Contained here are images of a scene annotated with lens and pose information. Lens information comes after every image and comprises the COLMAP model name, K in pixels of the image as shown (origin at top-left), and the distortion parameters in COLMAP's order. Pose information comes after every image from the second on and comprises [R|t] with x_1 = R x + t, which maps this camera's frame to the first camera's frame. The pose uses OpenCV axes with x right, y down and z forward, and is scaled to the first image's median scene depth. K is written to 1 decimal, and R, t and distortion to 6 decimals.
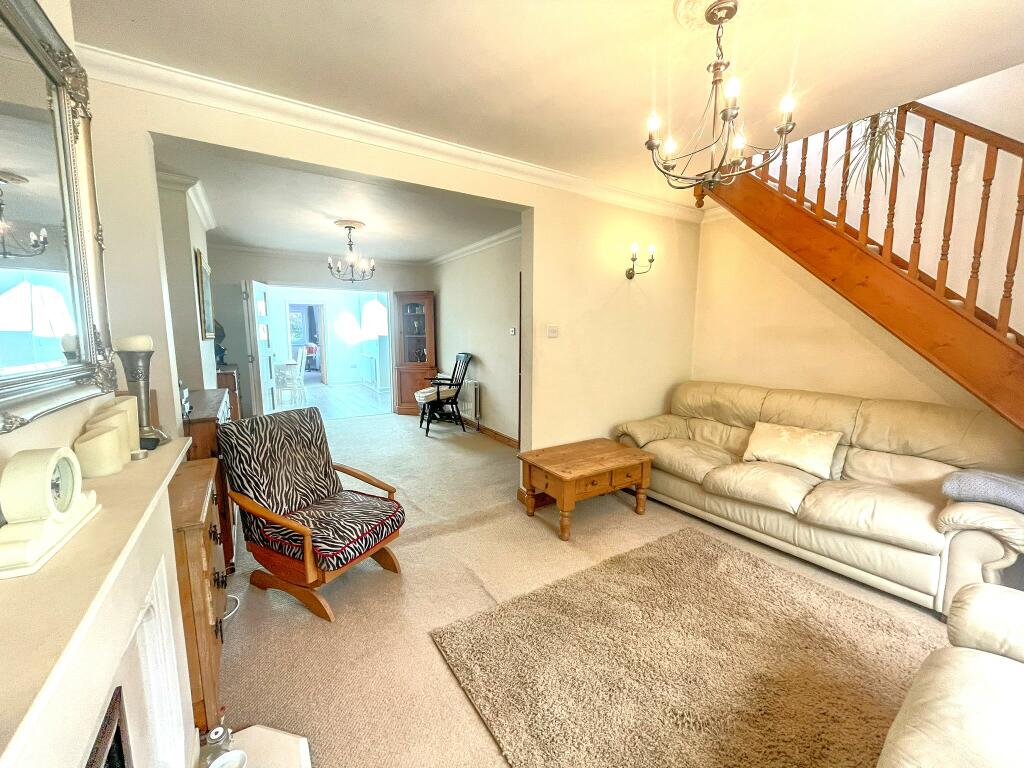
lens RADIAL K [[413.4, 0, 511.8], [0, 413.4, 381.4], [0, 0, 1]] dist [-0.000717, 0.000070]
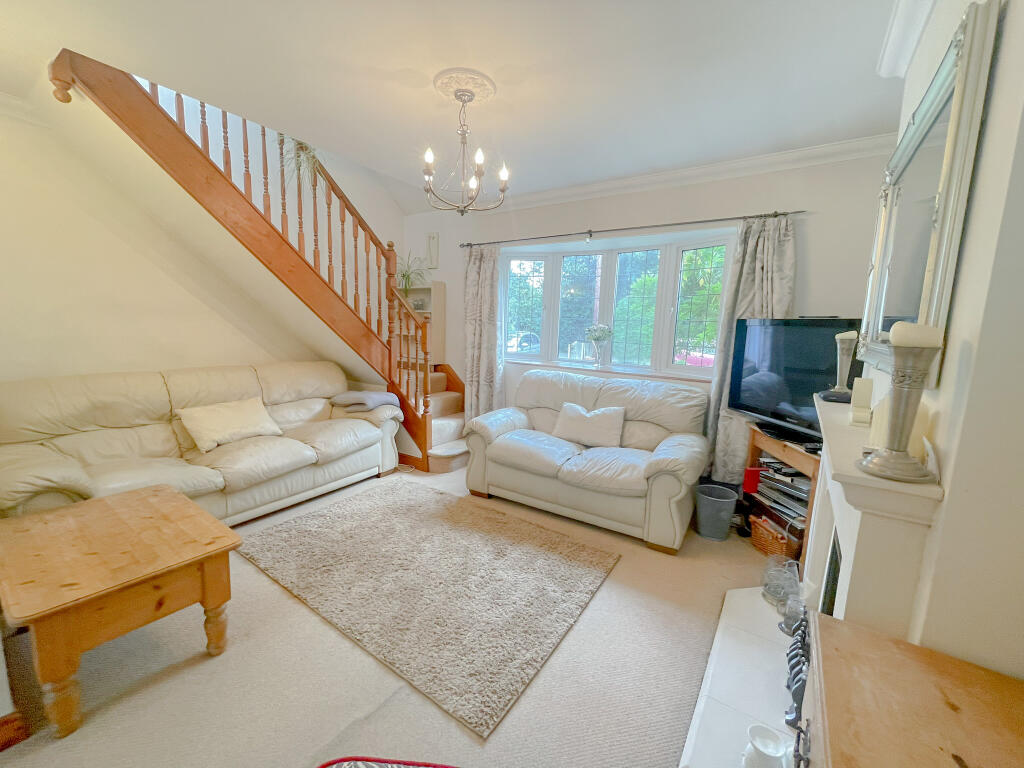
lens RADIAL K [[413.4, 0, 513.9], [0, 413.4, 383.0], [0, 0, 1]] dist [-0.000717, 0.000070]
pose [[-0.397893, -0.145406, 0.905836, -0.599382], [0.074113, 0.979039, 0.189712, -0.091119], [-0.914433, 0.142619, -0.378776, 0.884906]]
